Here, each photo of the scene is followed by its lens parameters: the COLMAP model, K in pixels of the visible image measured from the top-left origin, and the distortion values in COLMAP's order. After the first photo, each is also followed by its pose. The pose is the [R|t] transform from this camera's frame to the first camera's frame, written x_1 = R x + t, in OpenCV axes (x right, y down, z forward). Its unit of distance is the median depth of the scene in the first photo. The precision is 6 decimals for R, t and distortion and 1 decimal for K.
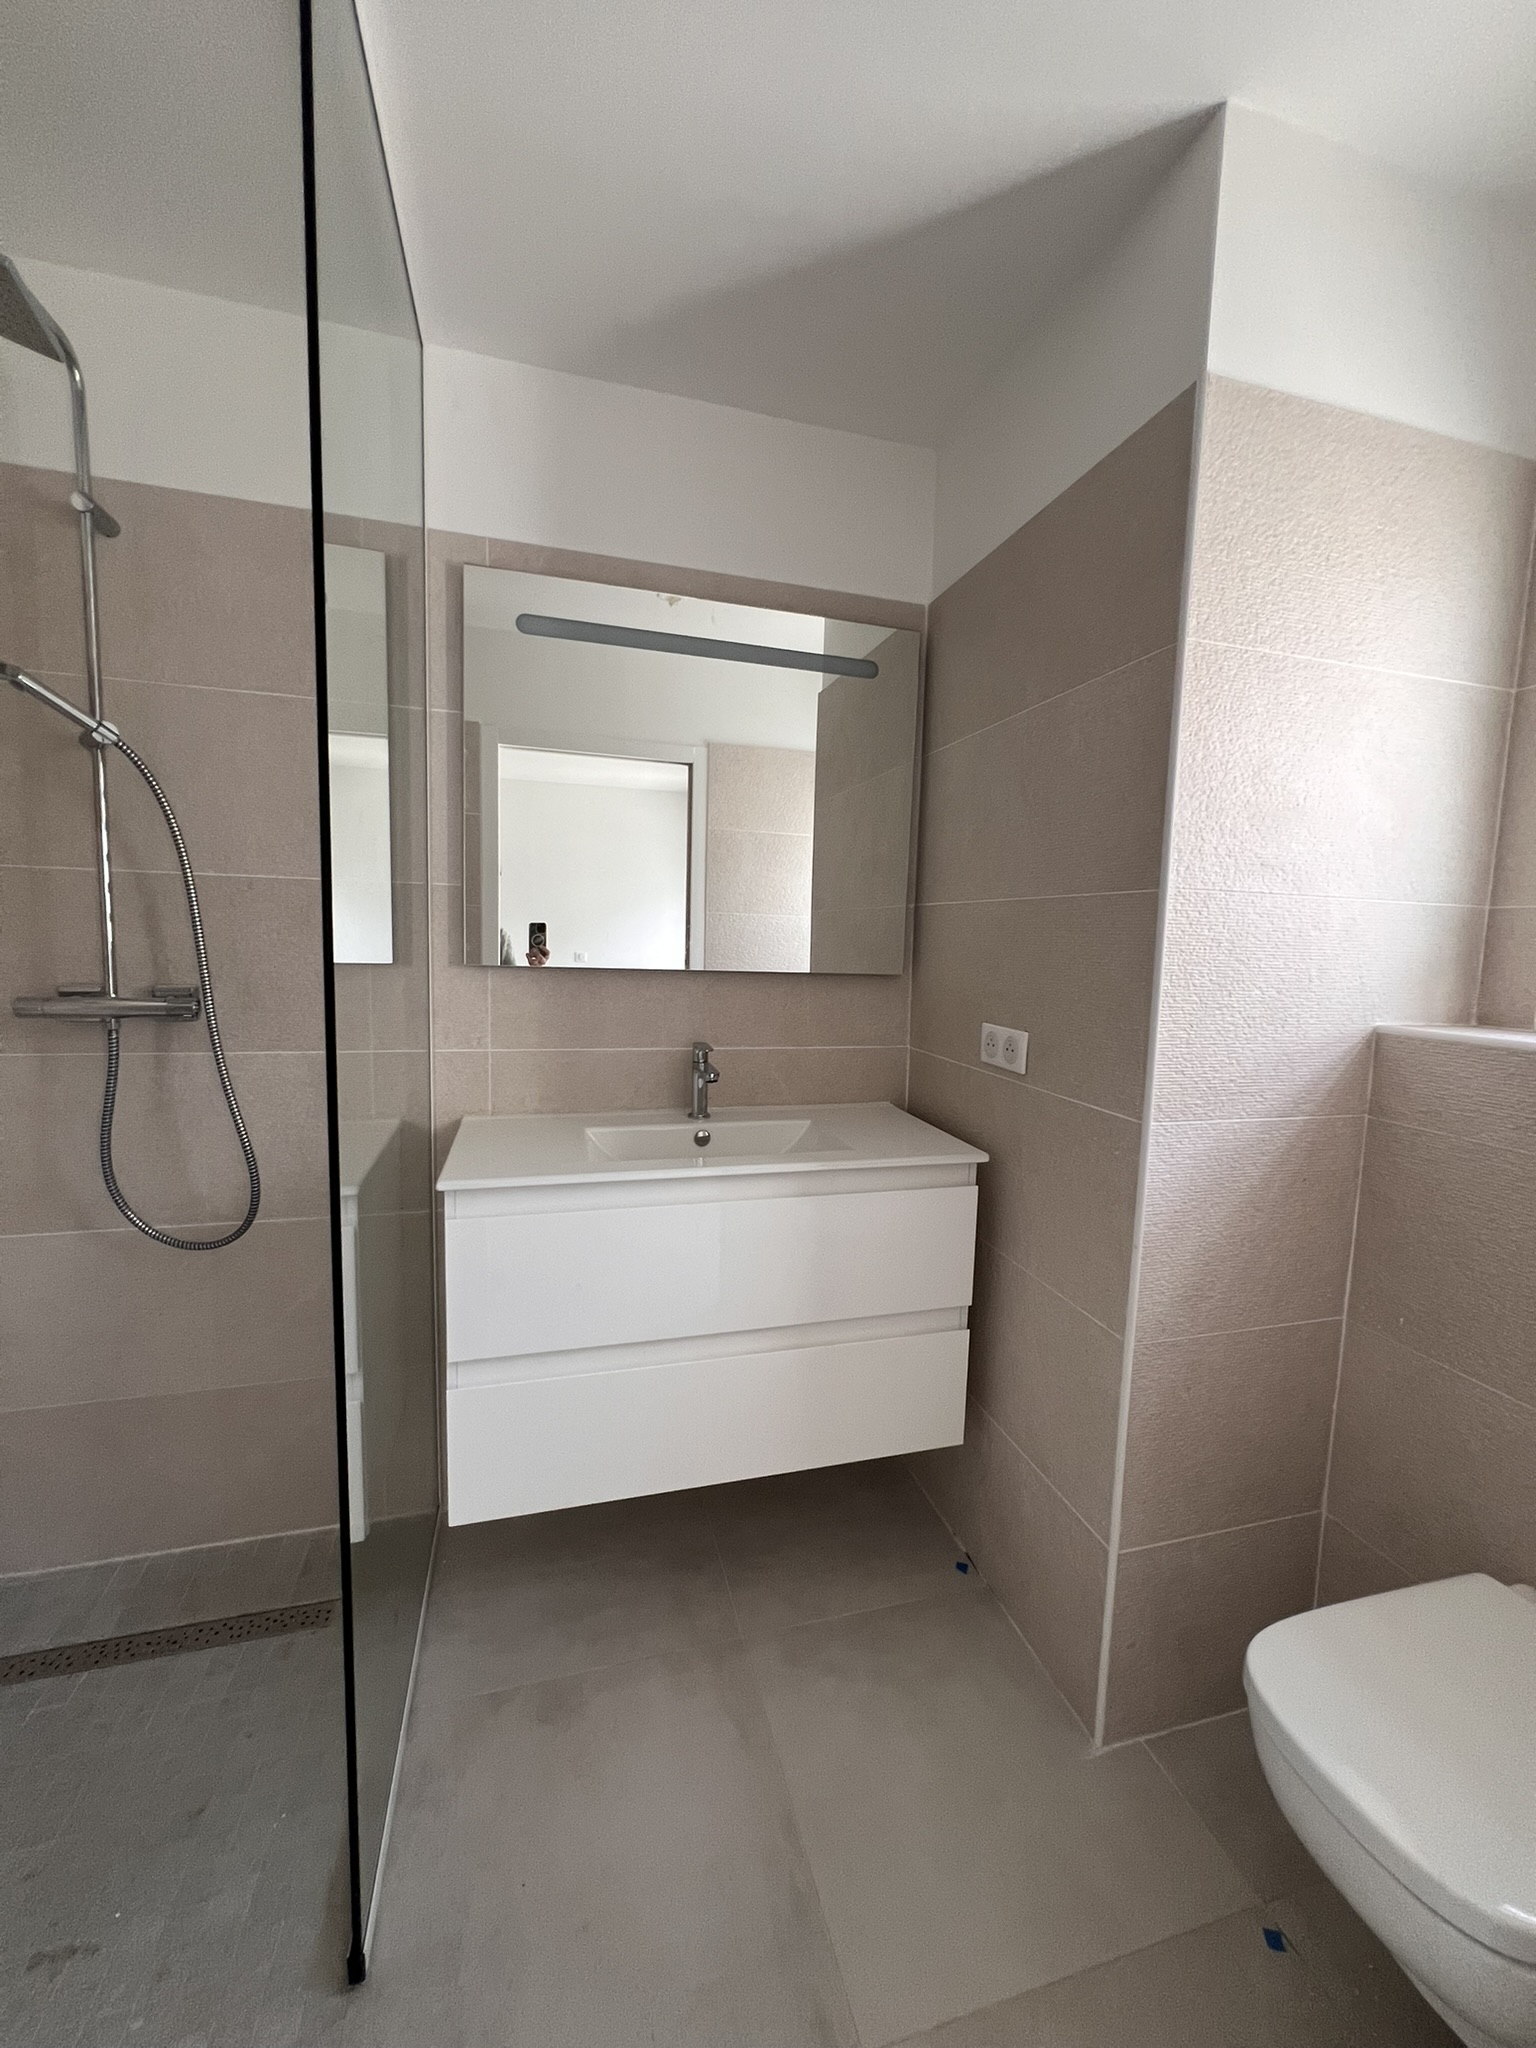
lens RADIAL K [[820.7, 0, 765.8], [0, 820.7, 1020.8], [0, 0, 1]] dist [-0.007783, -0.000033]
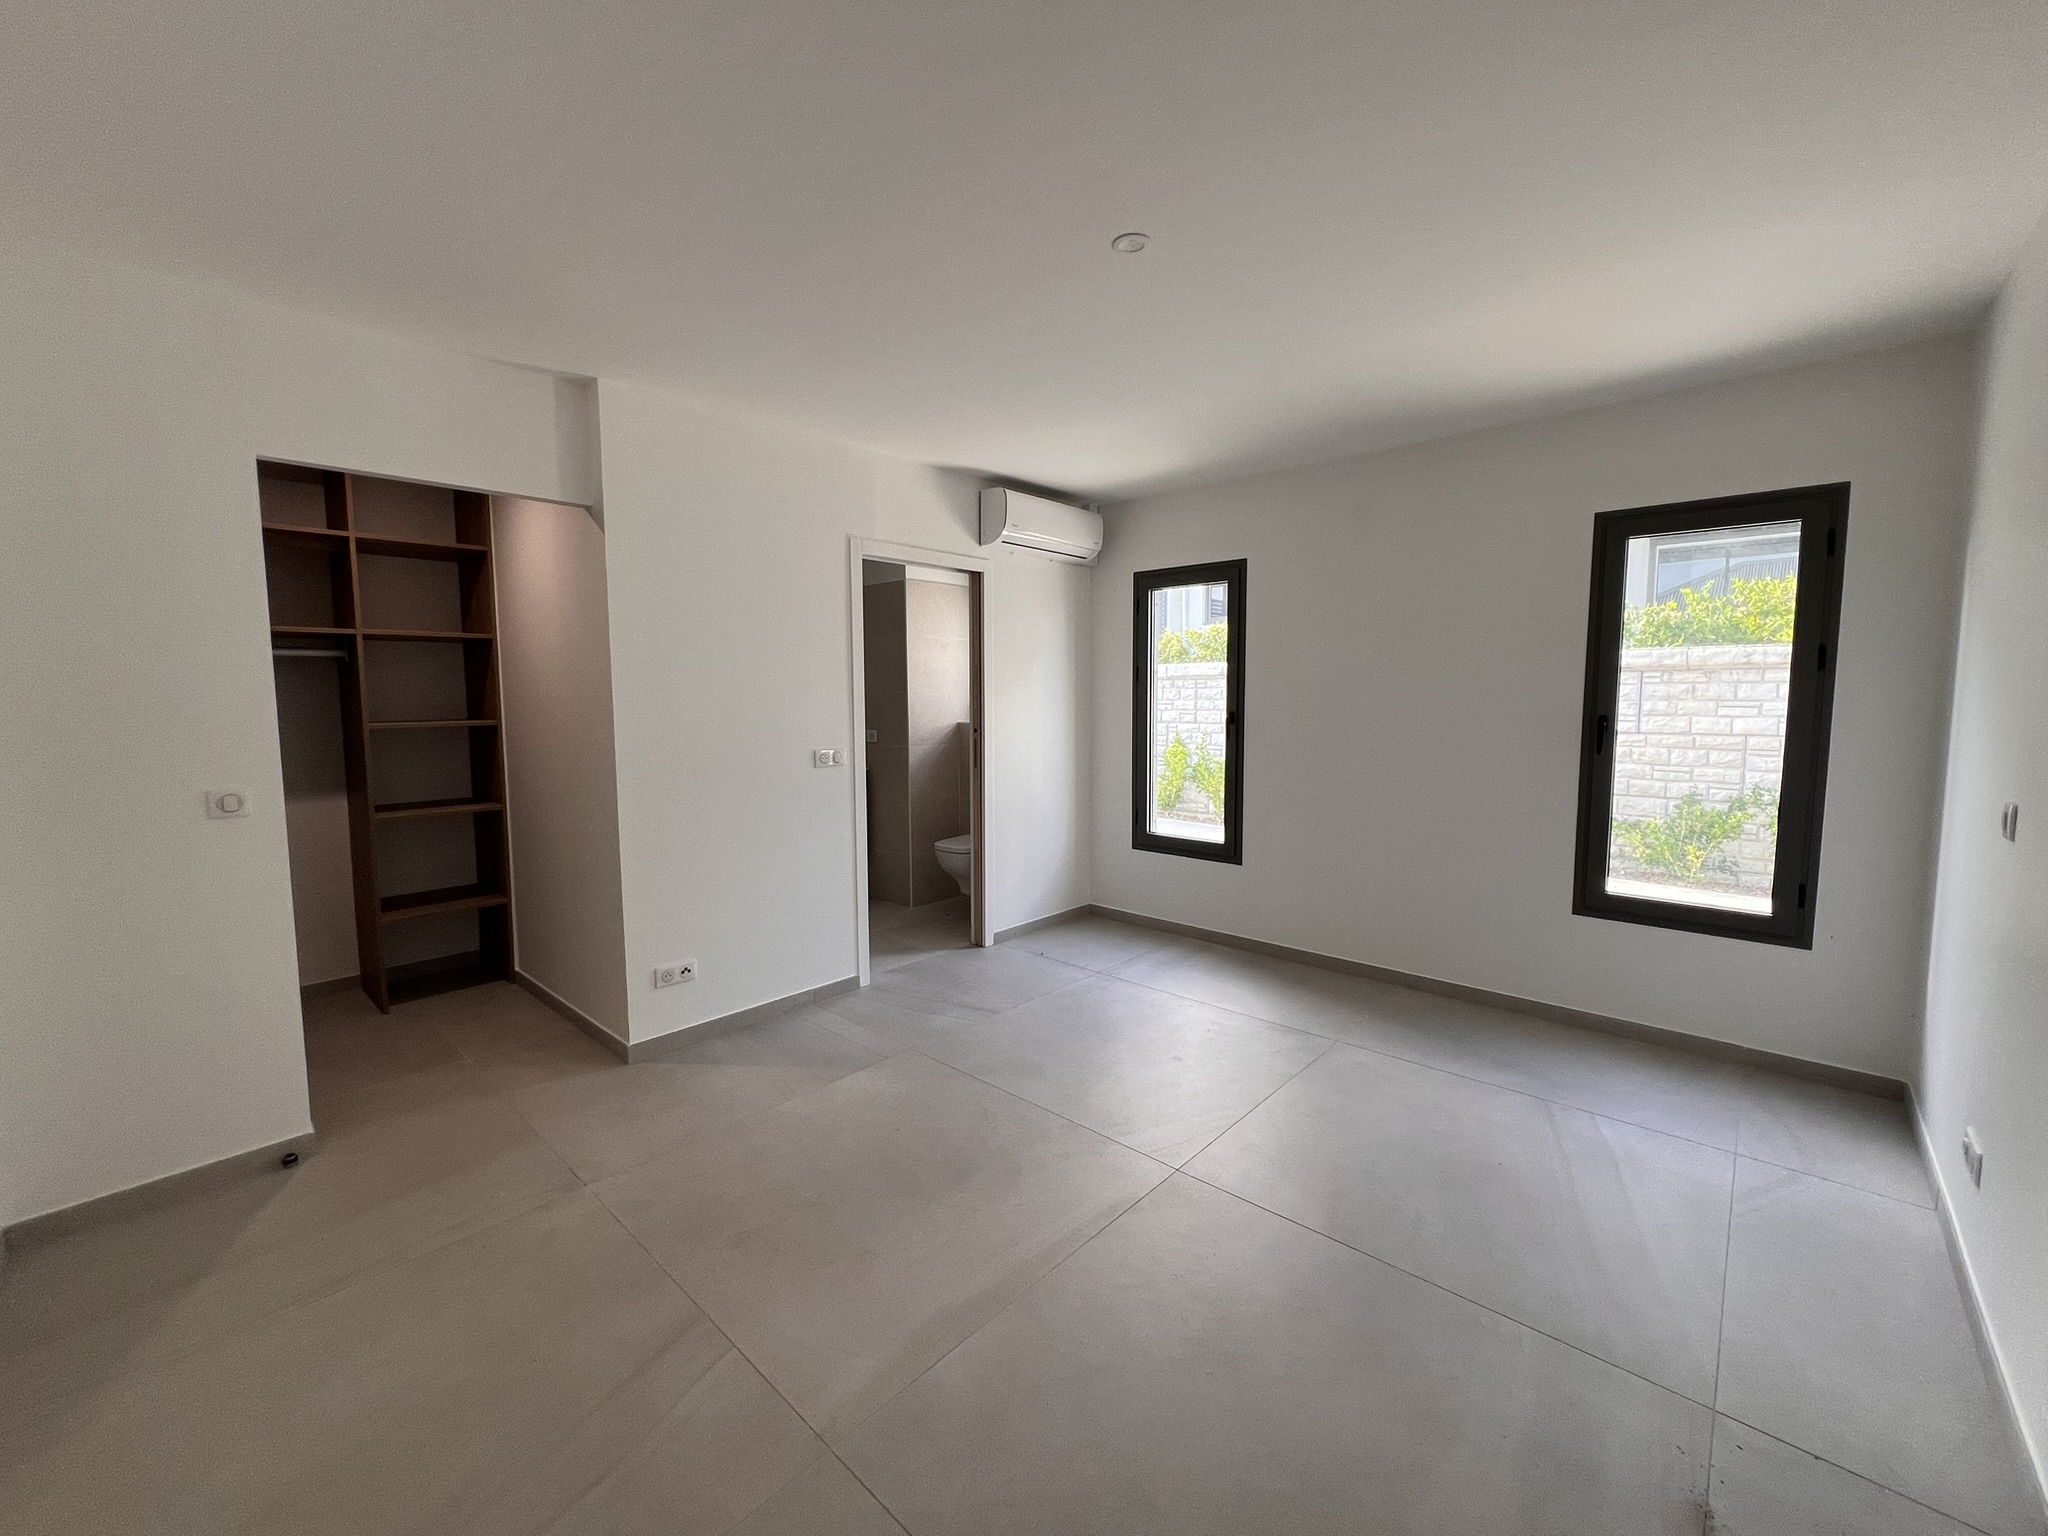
lens RADIAL K [[820.7, 0, 1022.2], [0, 820.7, 767.2], [0, 0, 1]] dist [-0.007783, -0.000033]
pose [[0.847390, -0.082759, 0.524482, -1.187427], [0.087879, 0.996015, 0.015179, 0.204499], [-0.523648, 0.033229, 0.851286, -2.728037]]
